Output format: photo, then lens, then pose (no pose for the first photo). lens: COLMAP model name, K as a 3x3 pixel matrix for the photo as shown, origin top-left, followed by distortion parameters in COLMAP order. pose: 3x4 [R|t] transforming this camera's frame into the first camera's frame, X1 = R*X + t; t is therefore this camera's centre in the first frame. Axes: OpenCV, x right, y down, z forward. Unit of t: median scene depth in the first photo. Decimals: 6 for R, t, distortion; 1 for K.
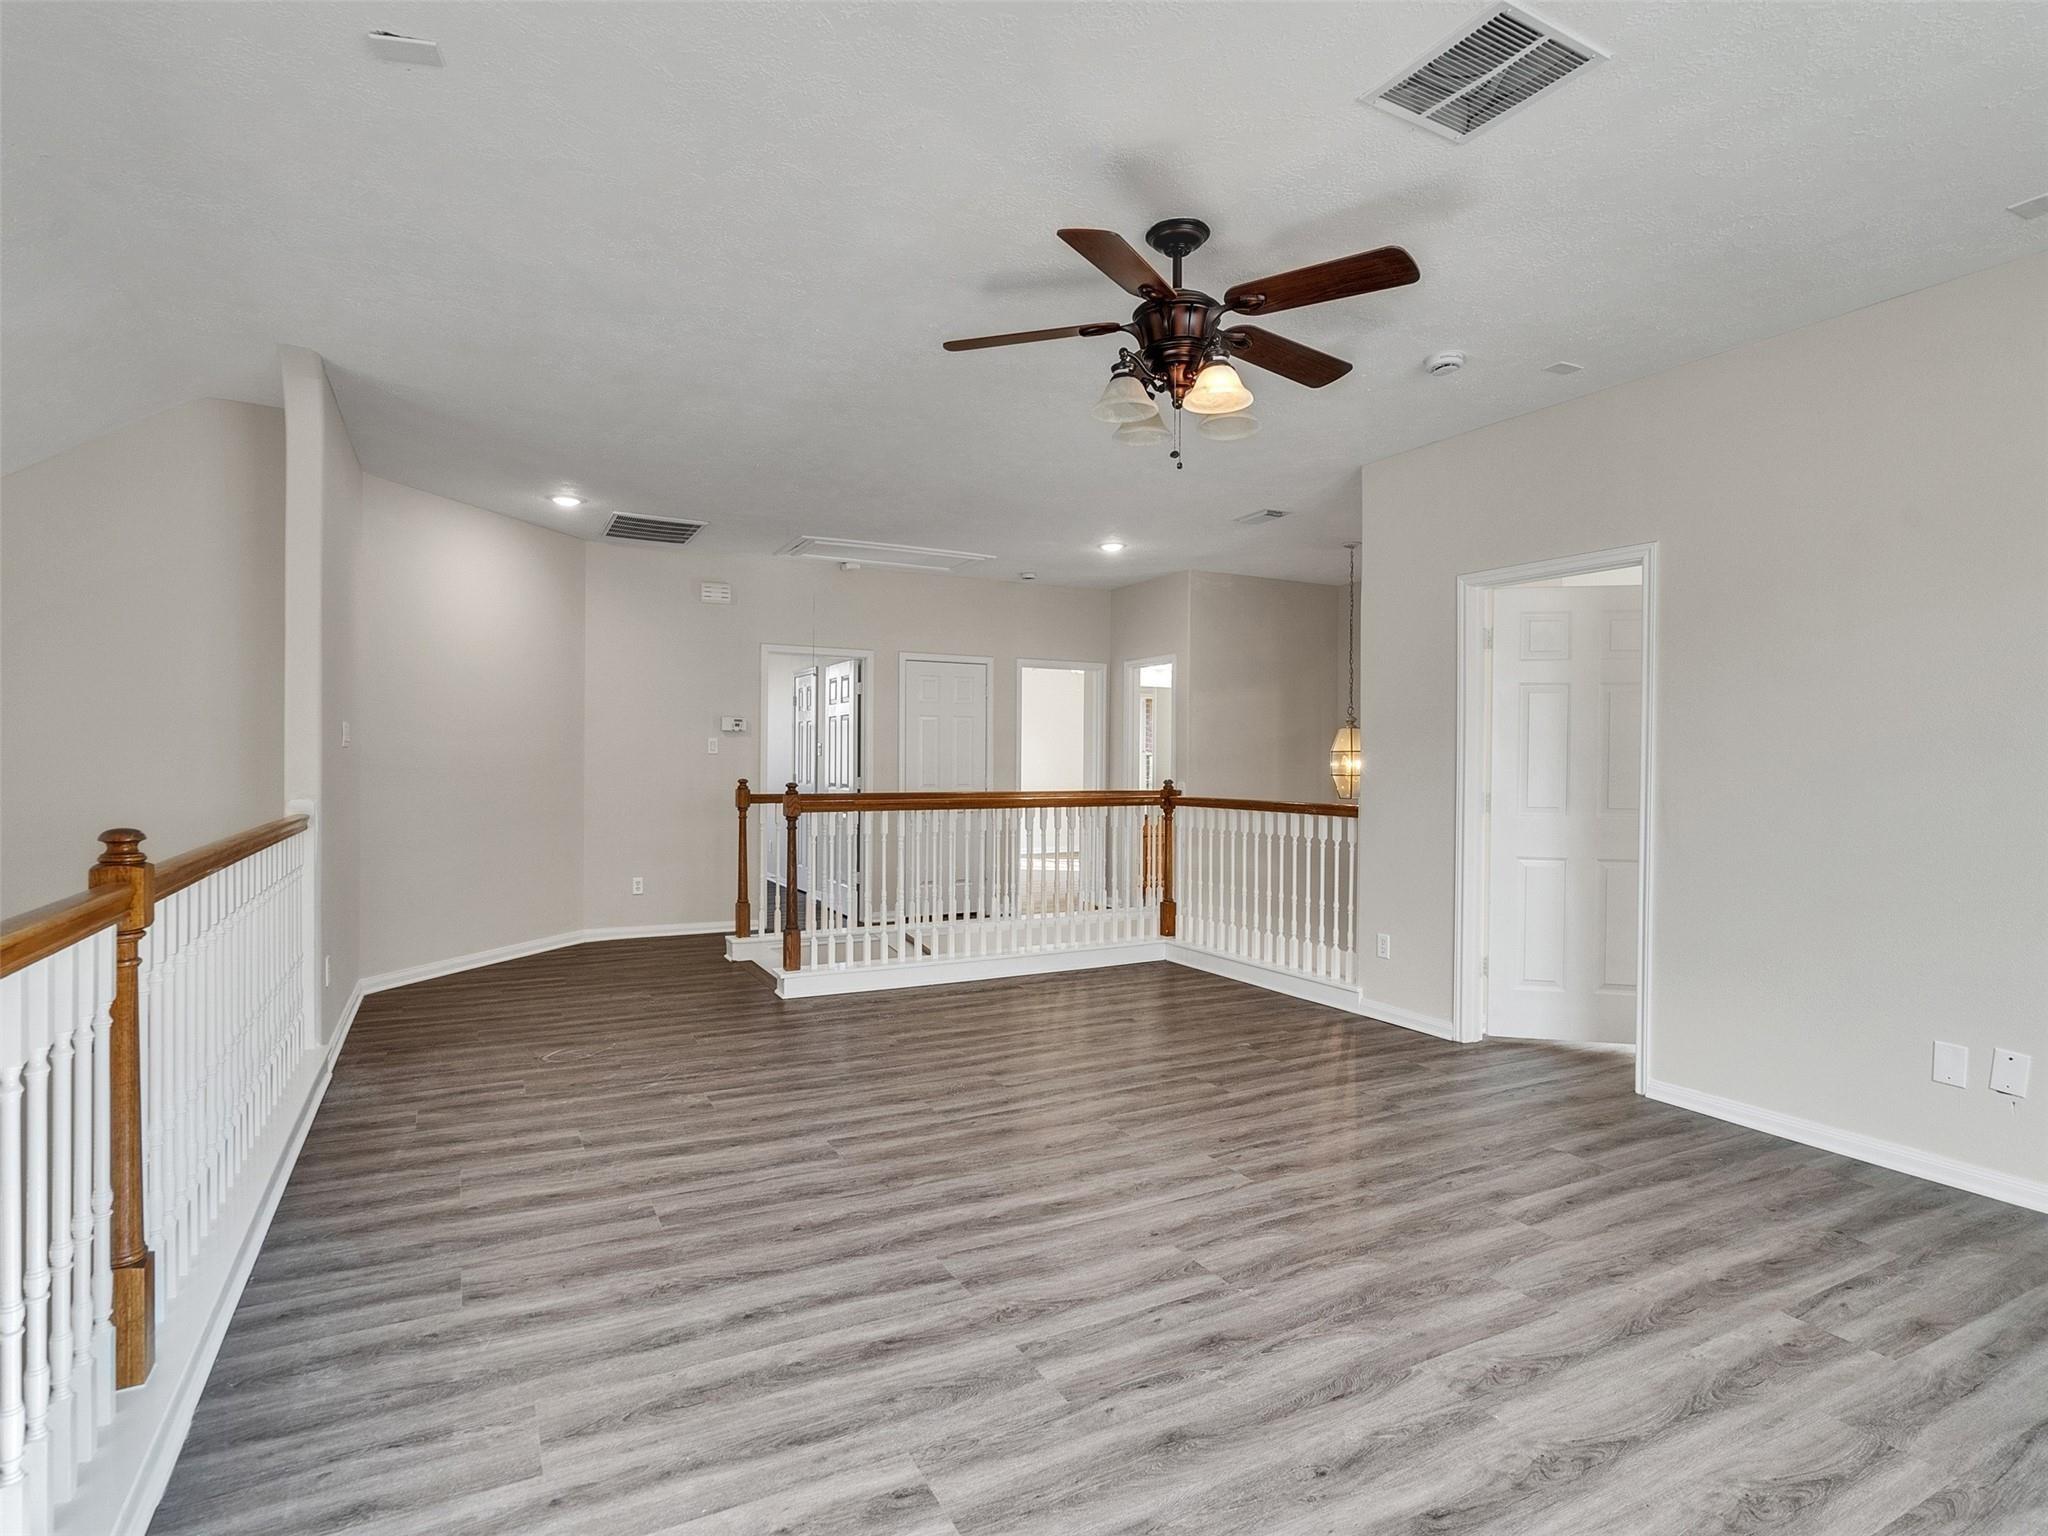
lens RADIAL K [[1041.7, 0, 1011.6], [0, 1041.7, 770.3], [0, 0, 1]] dist [-0.009965, 0.006603]
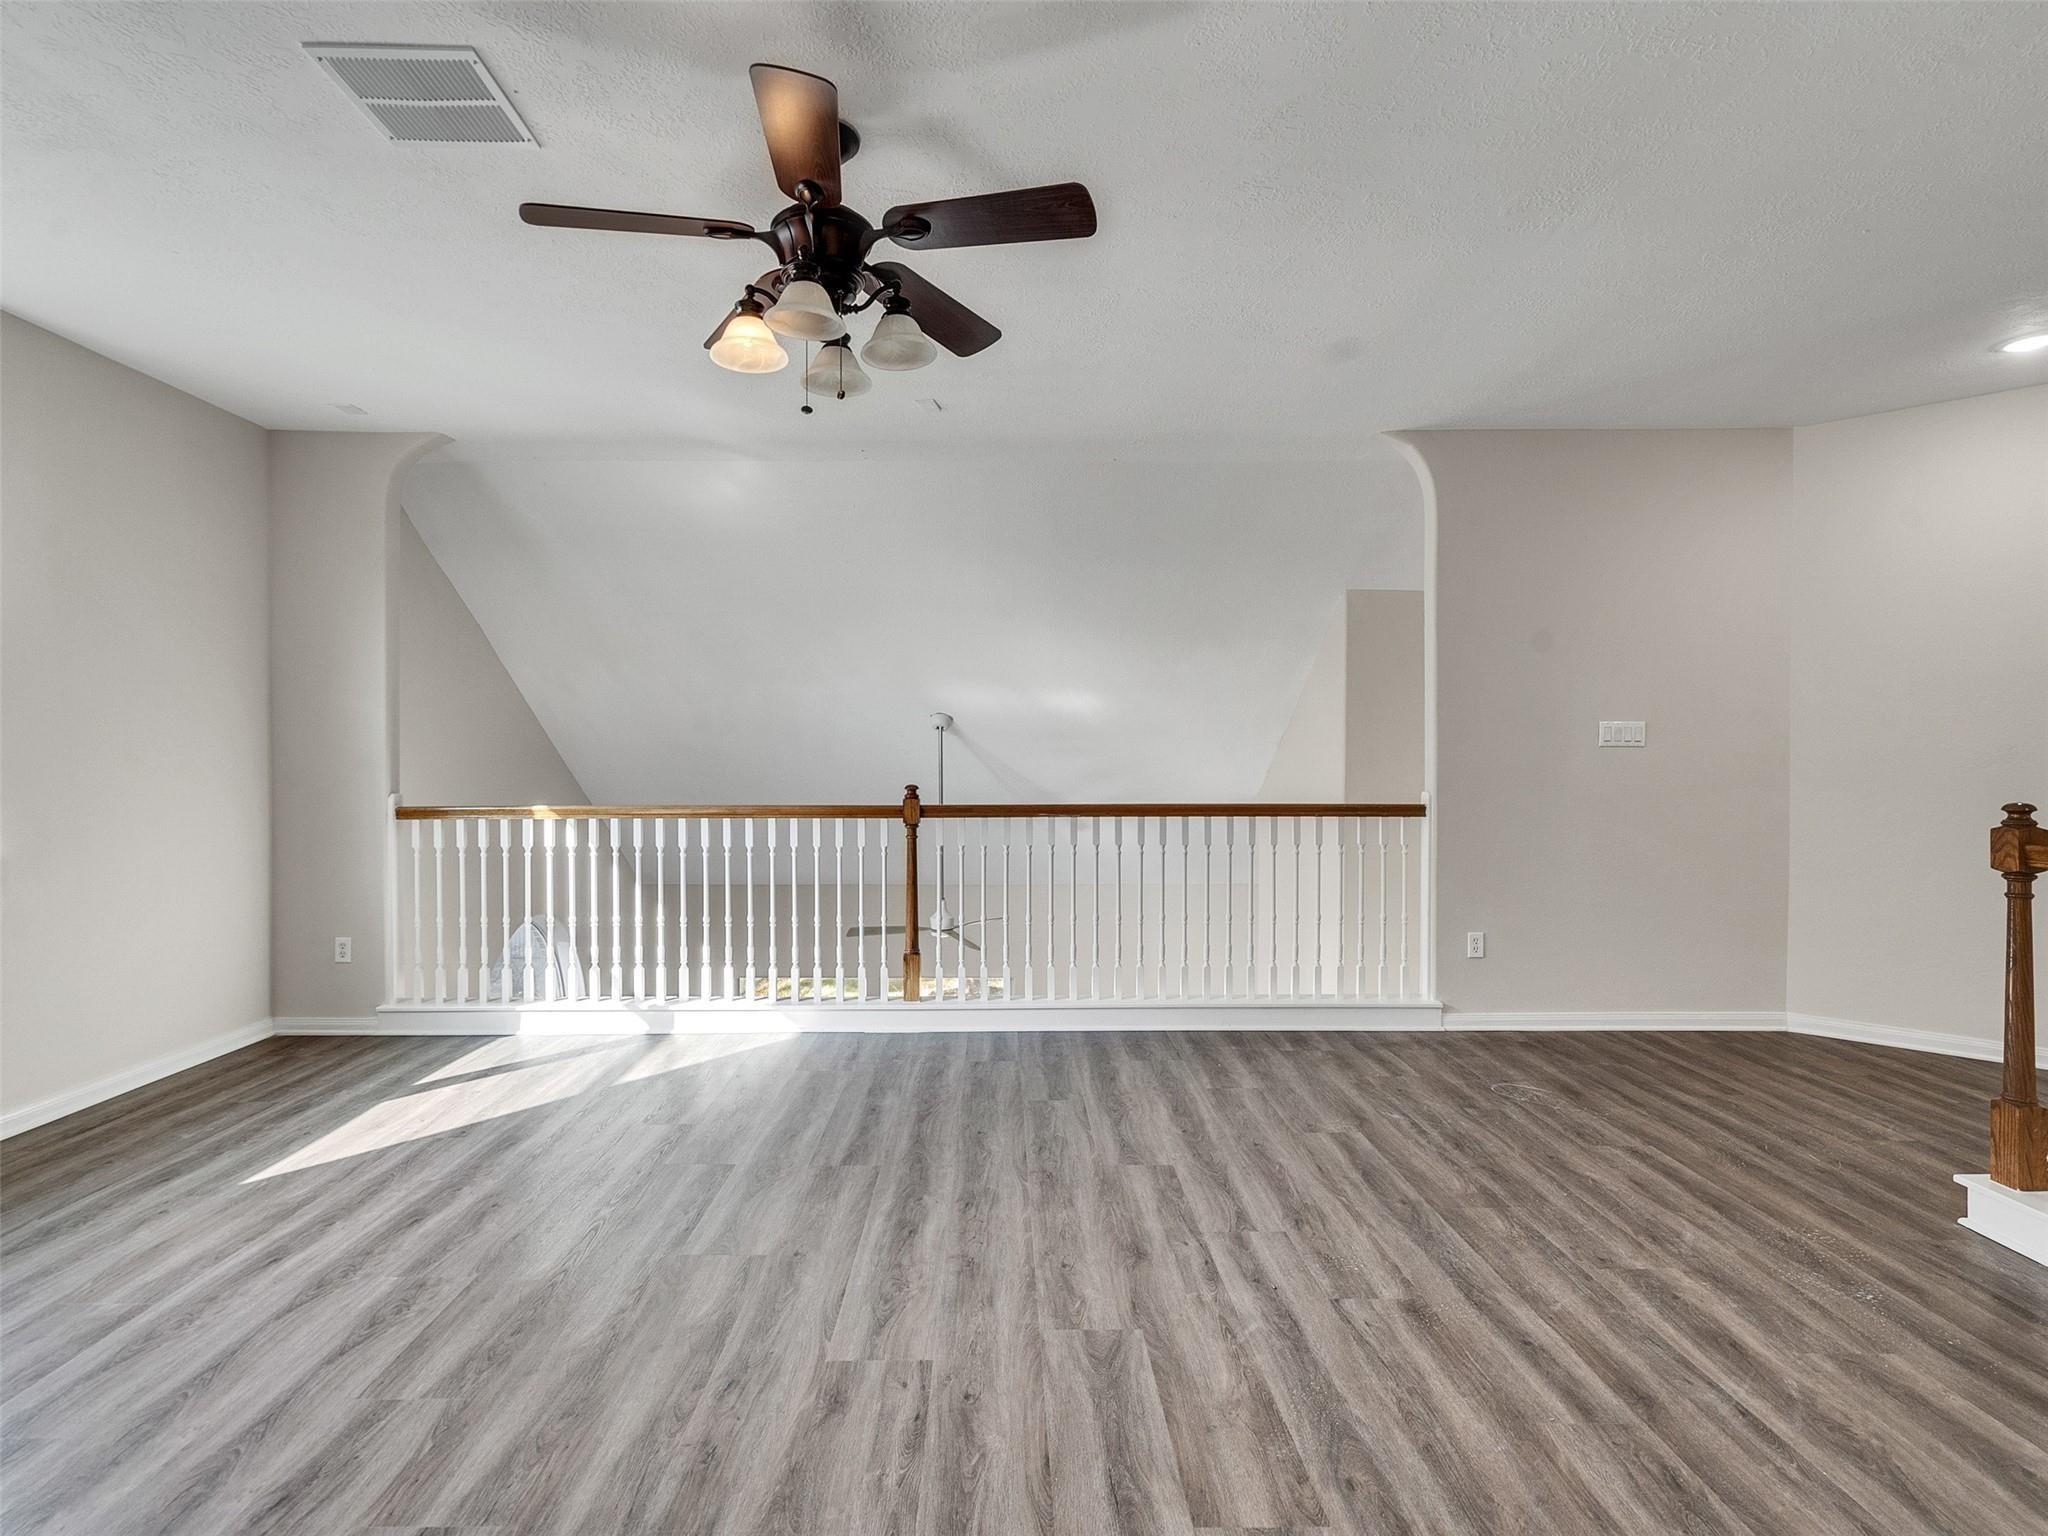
lens RADIAL K [[1041.7, 0, 999.3], [0, 1041.7, 767.9], [0, 0, 1]] dist [-0.009965, 0.006603]
pose [[-0.461475, 0.004596, -0.887141, 0.732087], [-0.011013, 0.999880, 0.010909, -0.009121], [0.887085, 0.014804, -0.461369, 1.308805]]
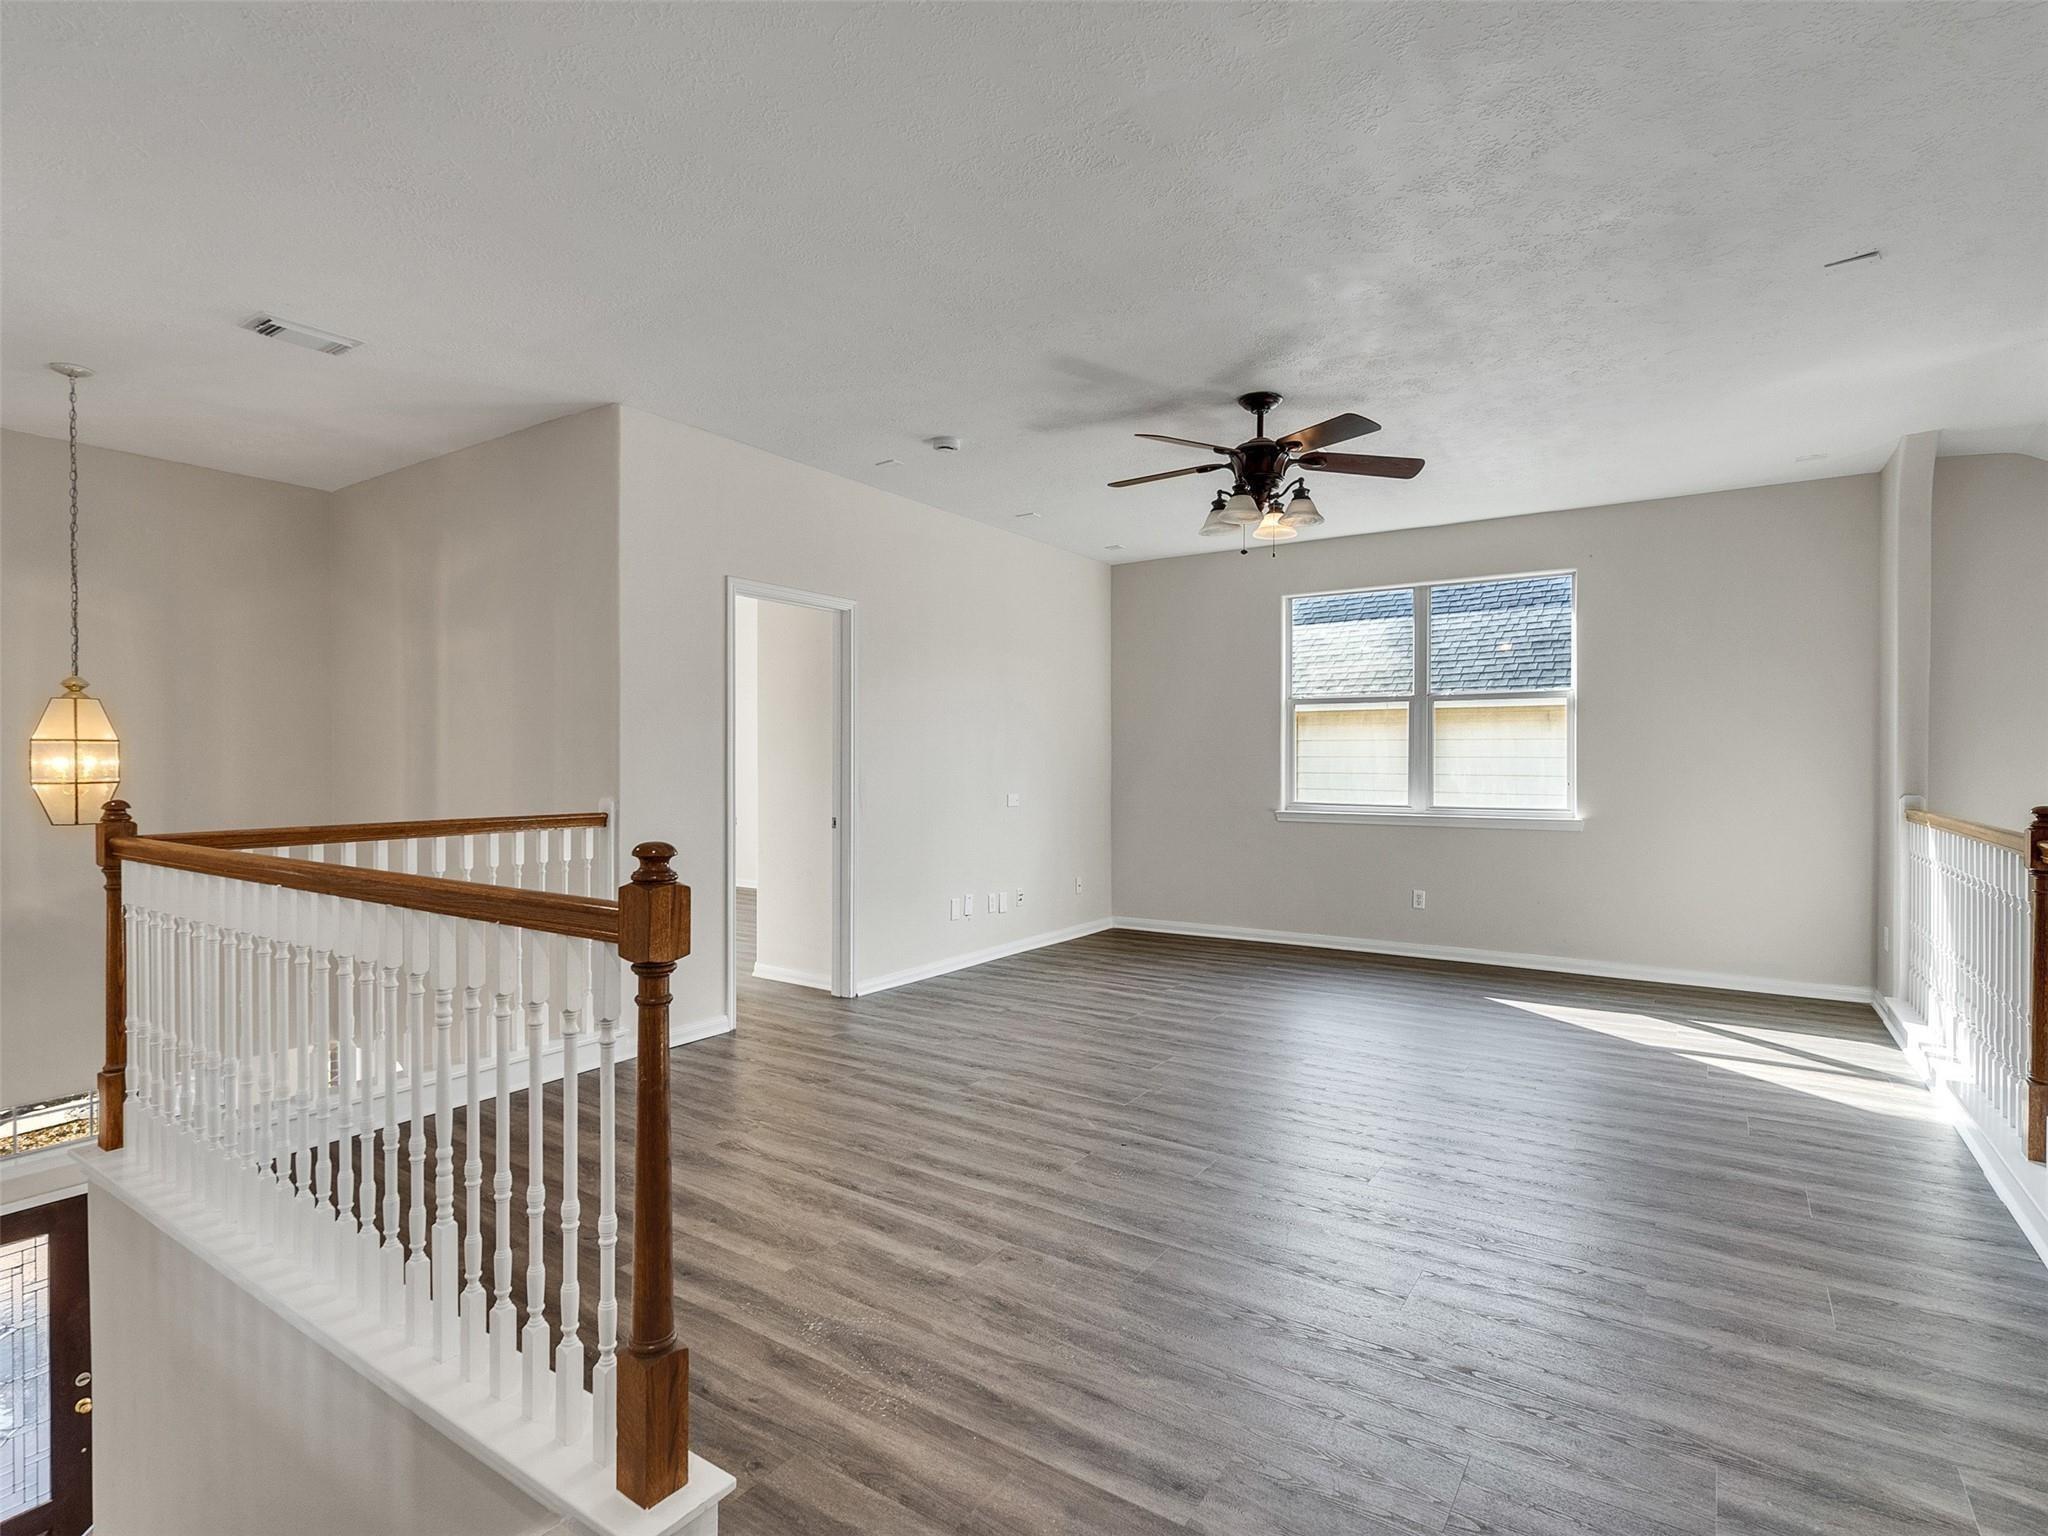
lens RADIAL K [[1041.7, 0, 992.5], [0, 1041.7, 761.2], [0, 0, 1]] dist [-0.009965, 0.006603]
pose [[-0.457308, -0.007635, 0.889276, -0.839336], [0.005191, 0.999923, 0.011254, -0.022065], [-0.889293, 0.009763, -0.457233, 1.719877]]
